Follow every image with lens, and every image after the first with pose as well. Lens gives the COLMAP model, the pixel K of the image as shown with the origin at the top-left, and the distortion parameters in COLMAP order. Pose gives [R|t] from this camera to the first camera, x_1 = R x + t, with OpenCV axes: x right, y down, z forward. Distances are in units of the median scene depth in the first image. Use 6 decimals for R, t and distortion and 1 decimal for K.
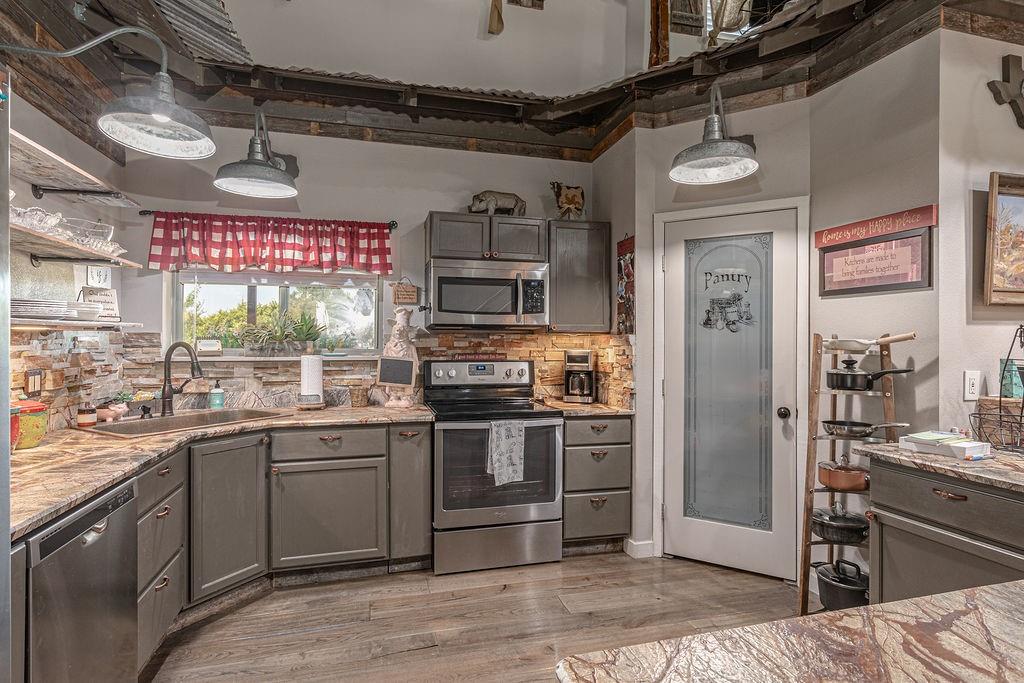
lens RADIAL K [[524.7, 0, 512.0], [0, 524.7, 341.5], [0, 0, 1]] dist [0.008116, 0.000858]
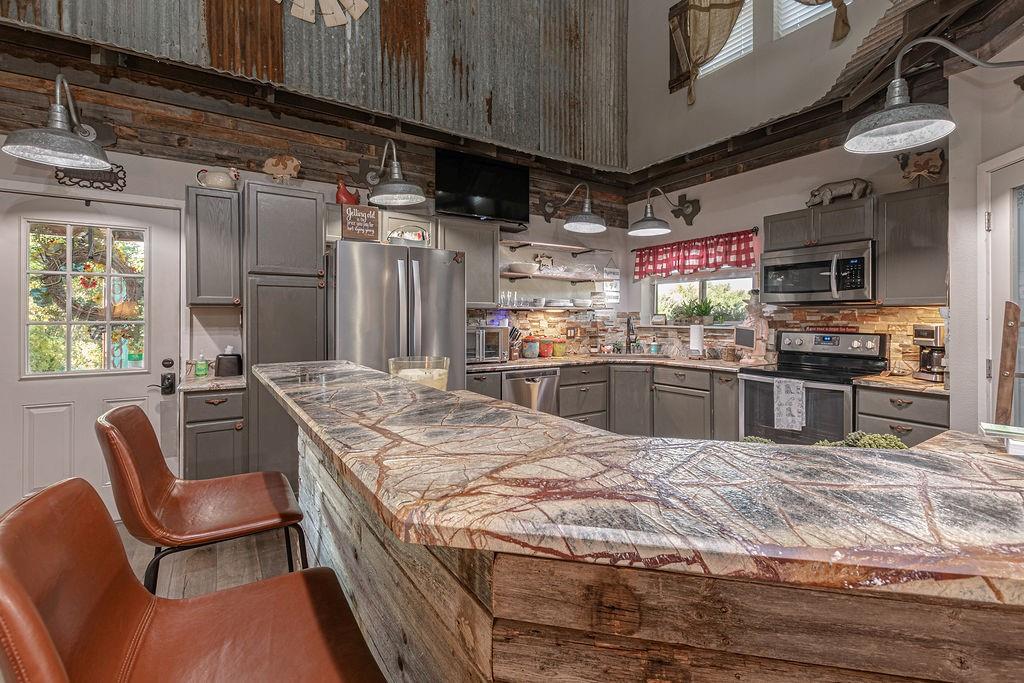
lens RADIAL K [[439.3, 0, 513.5], [0, 439.3, 328.2], [0, 0, 1]] dist [-0.000279, 0.000185]
pose [[0.328032, 0.021692, -0.944417, 0.672873], [-0.002132, 0.999751, 0.022222, 0.007890], [0.944664, -0.005277, 0.327997, 0.042016]]
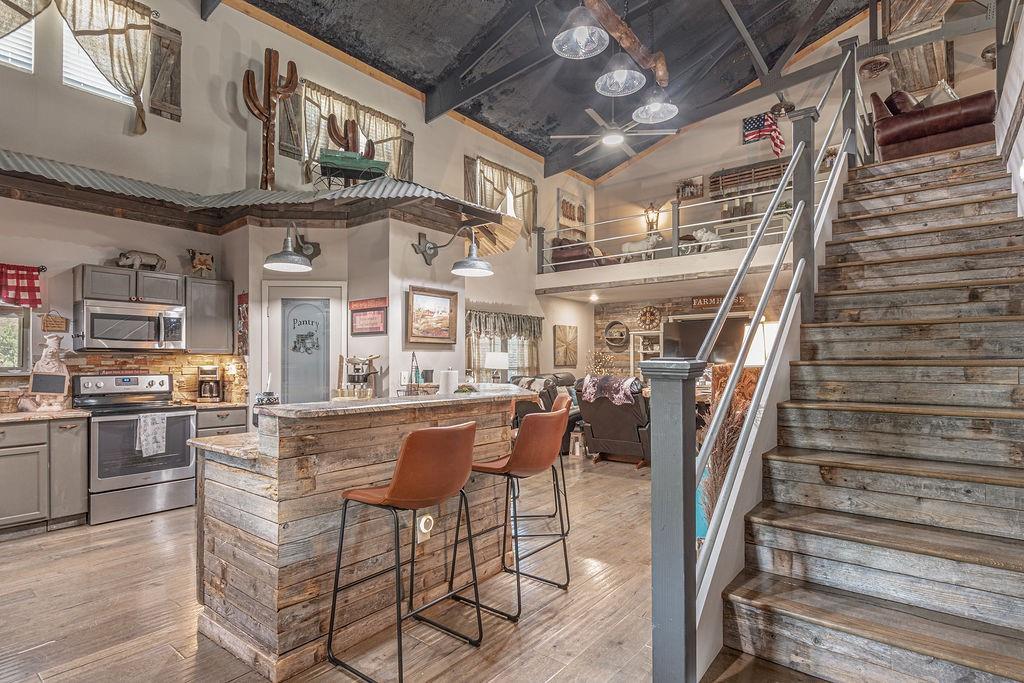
lens RADIAL K [[527.5, 0, 509.7], [0, 527.5, 357.7], [0, 0, 1]] dist [-0.008928, 0.000244]
pose [[0.813924, -0.000436, 0.580971, -0.044504], [0.007153, 0.999931, -0.009272, 0.013230], [-0.580927, 0.011703, 0.813872, -0.717391]]
